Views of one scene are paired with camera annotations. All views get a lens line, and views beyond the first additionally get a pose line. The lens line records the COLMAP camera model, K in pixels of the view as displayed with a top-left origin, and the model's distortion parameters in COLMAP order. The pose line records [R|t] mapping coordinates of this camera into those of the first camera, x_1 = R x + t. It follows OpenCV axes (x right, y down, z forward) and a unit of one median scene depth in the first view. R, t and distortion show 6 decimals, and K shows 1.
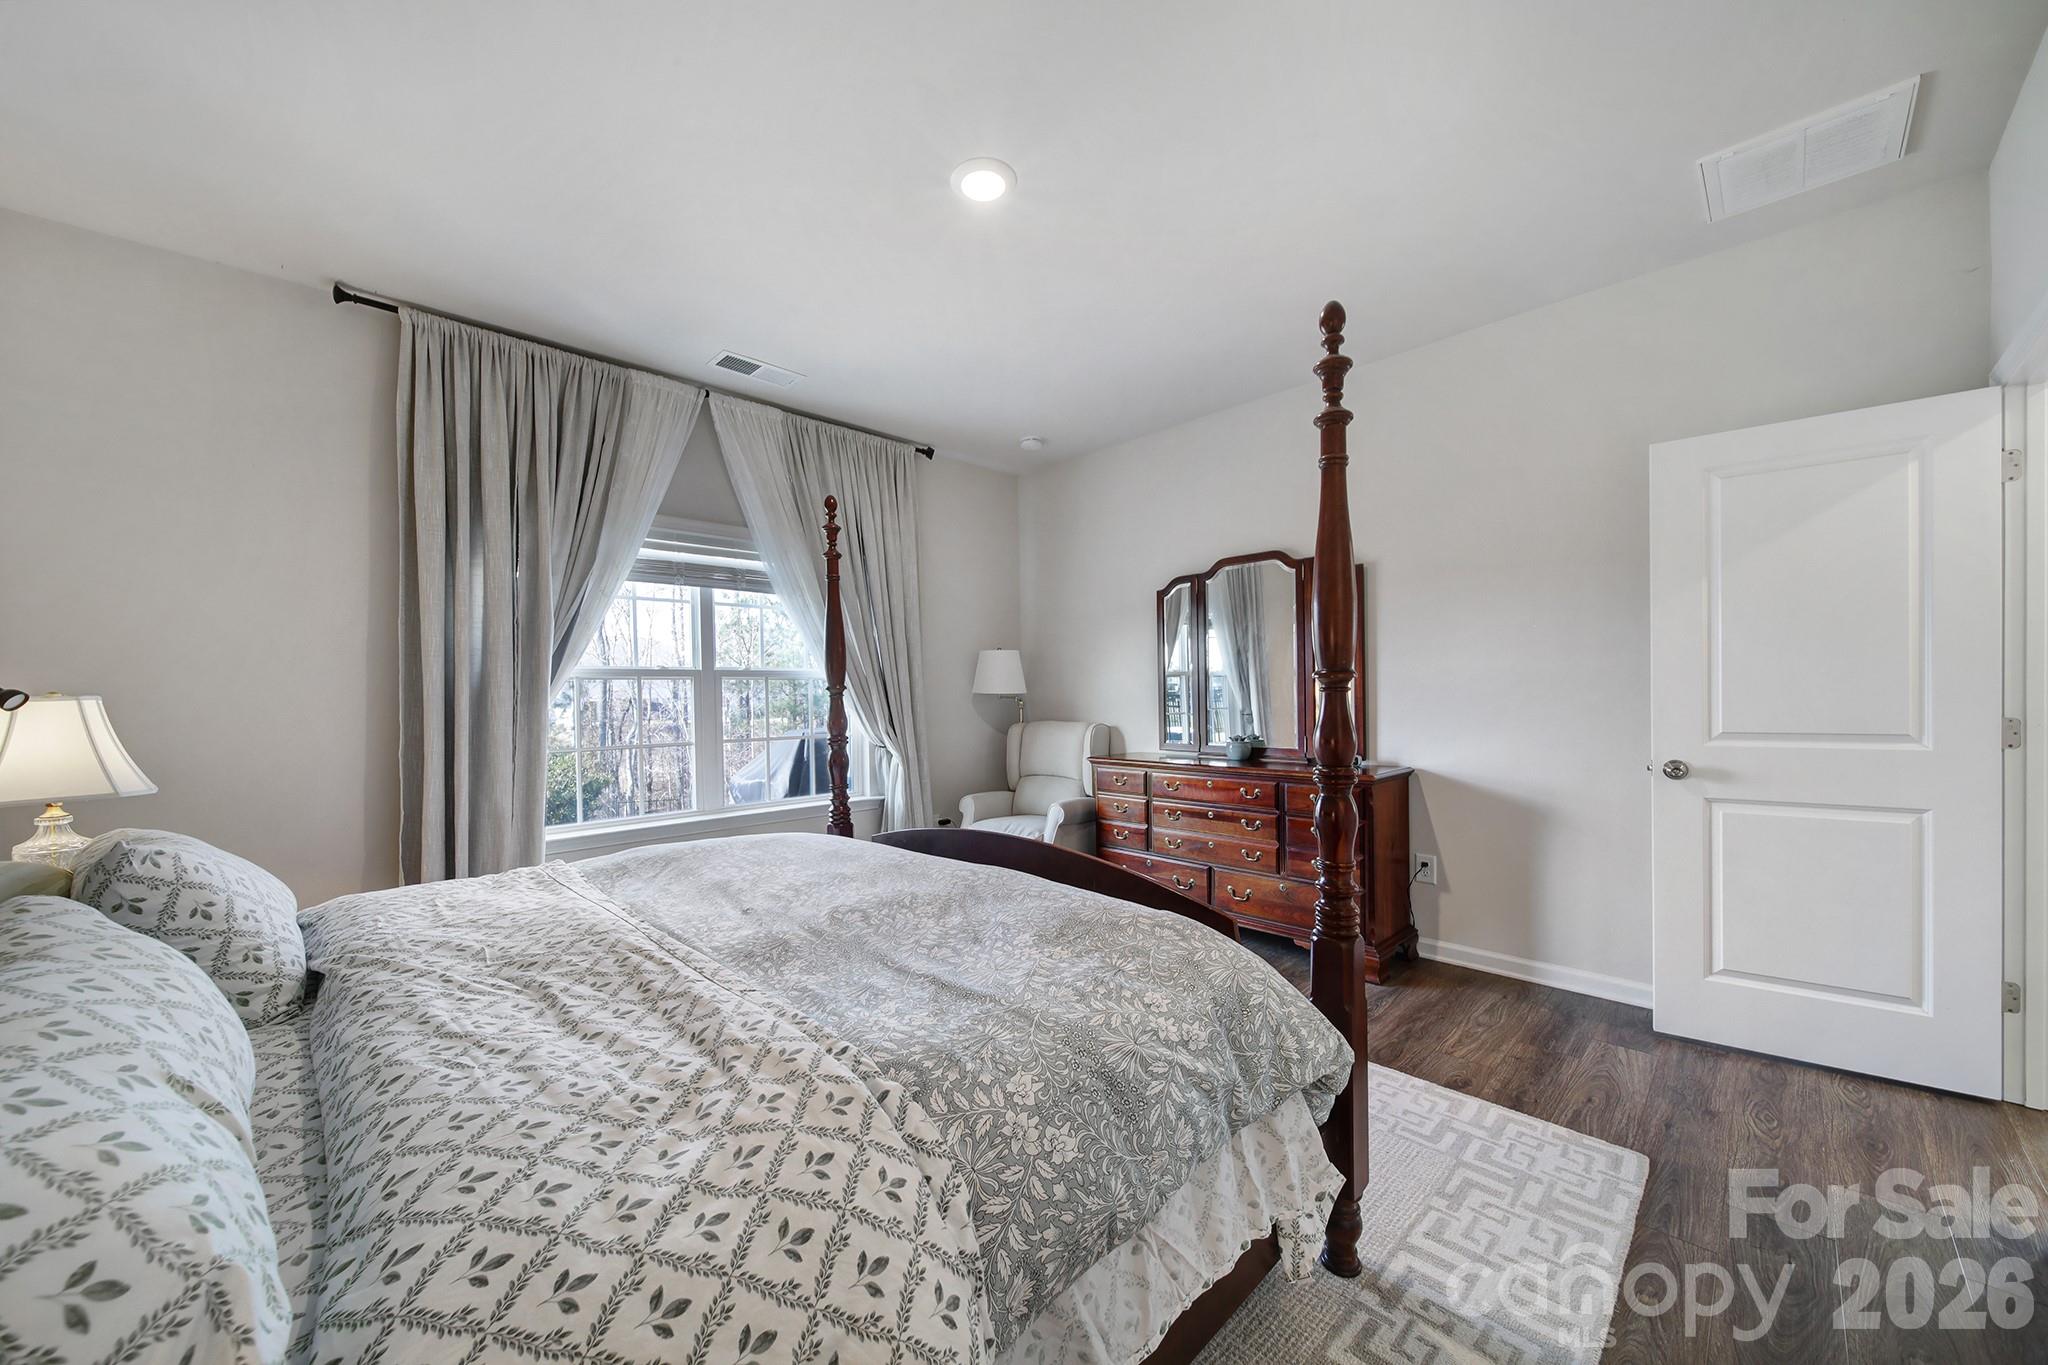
lens RADIAL K [[742.3, 0, 1023.6], [0, 742.3, 701.6], [0, 0, 1]] dist [0.000756, 0.000048]
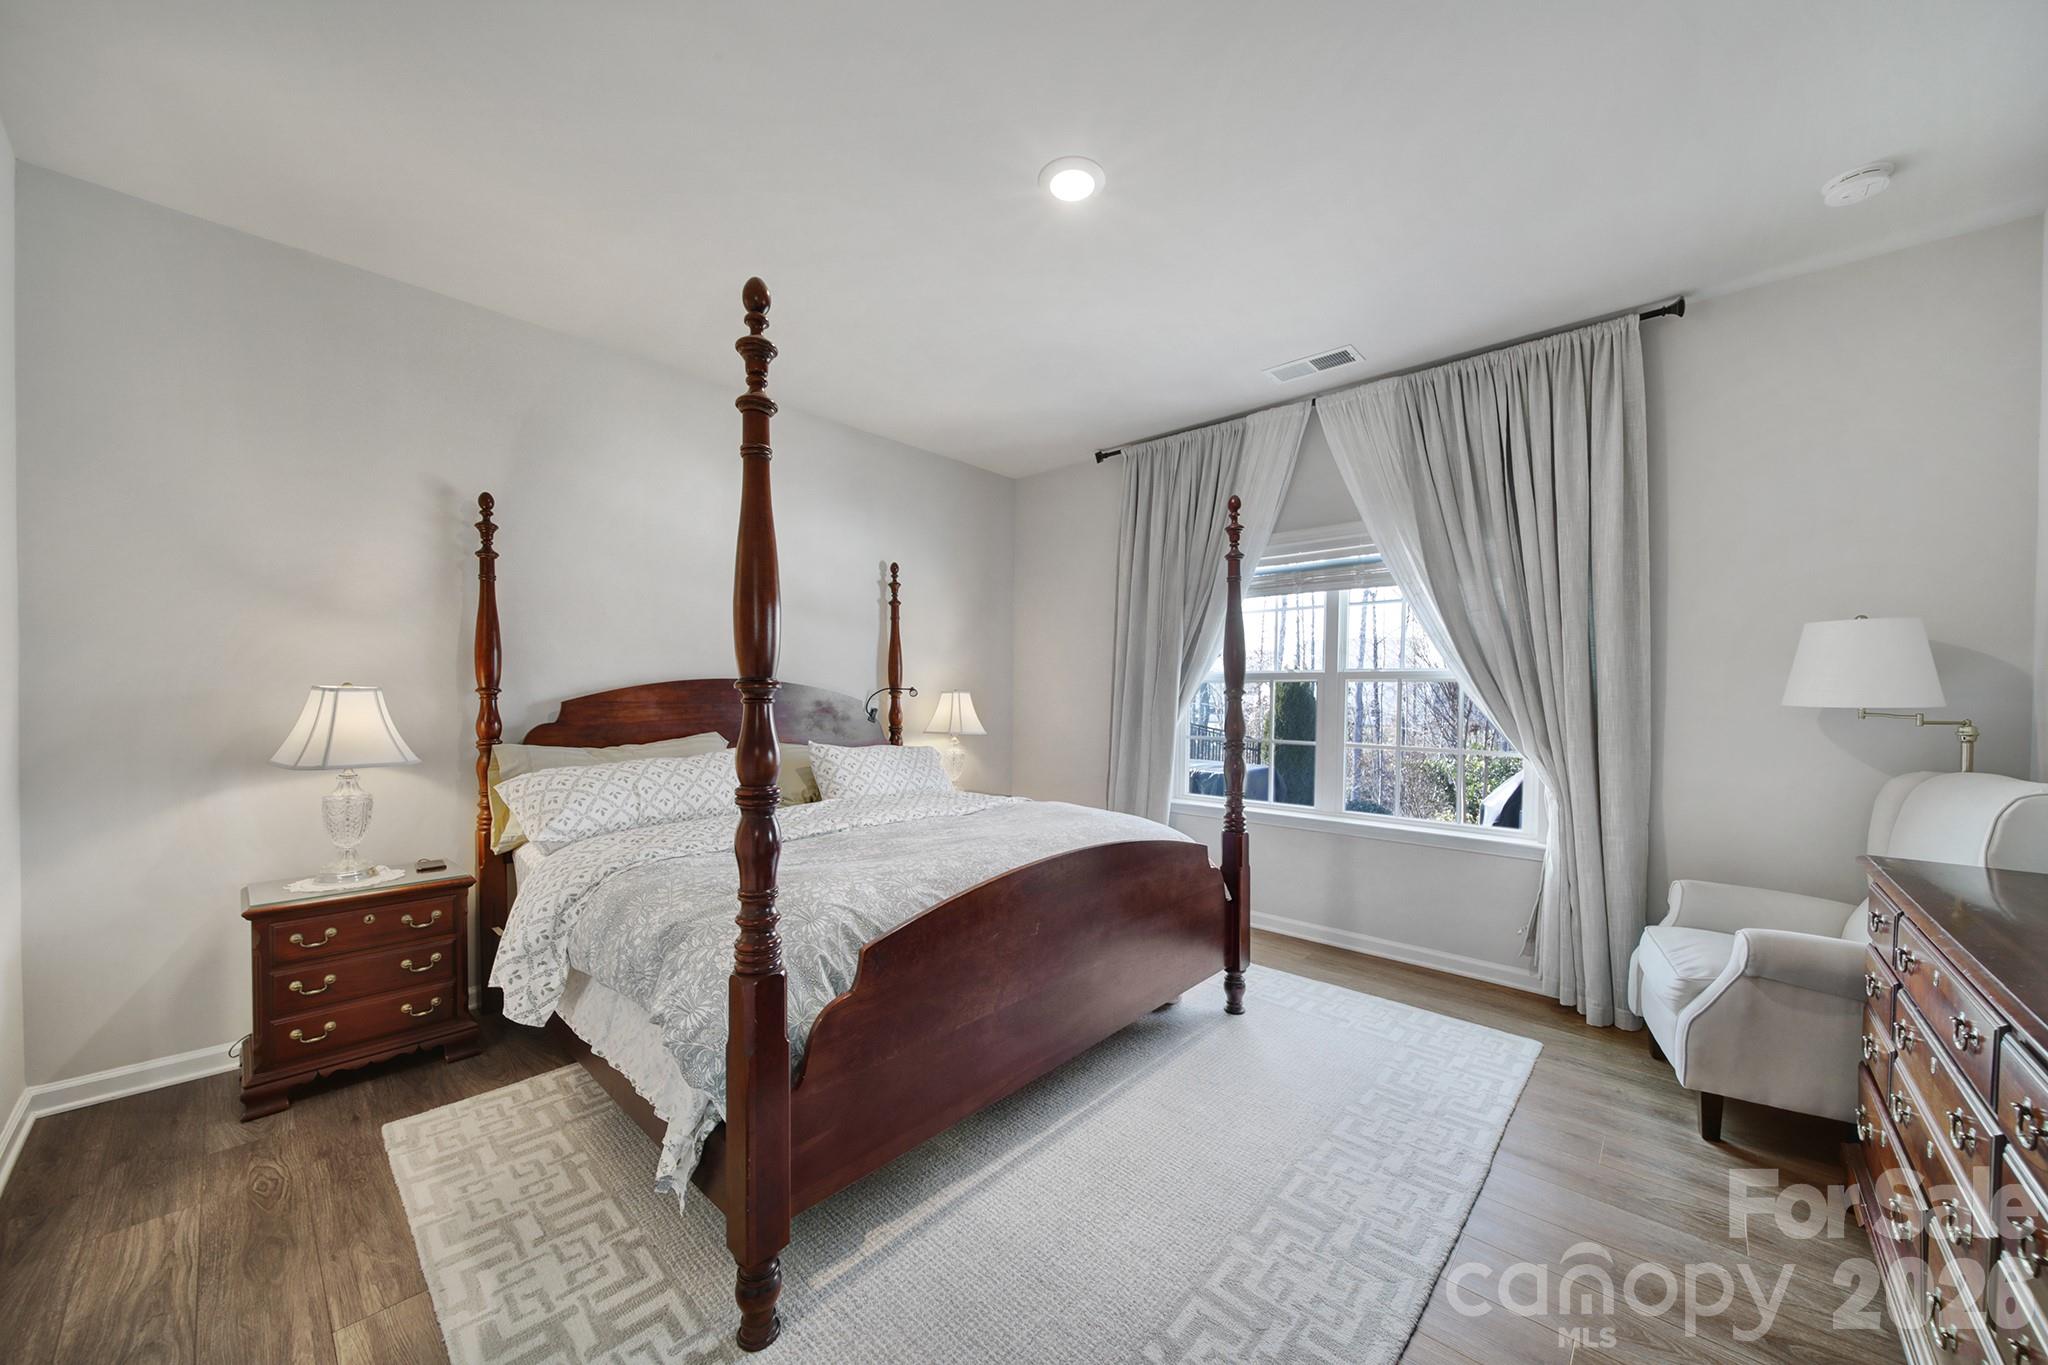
lens RADIAL K [[742.3, 0, 1023.6], [0, 742.3, 701.6], [0, 0, 1]] dist [0.000756, 0.000048]
pose [[0.057107, 0.025913, -0.998032, 0.596673], [-0.021619, 0.999461, 0.024713, -0.019641], [0.998134, 0.020165, 0.057636, 0.562512]]
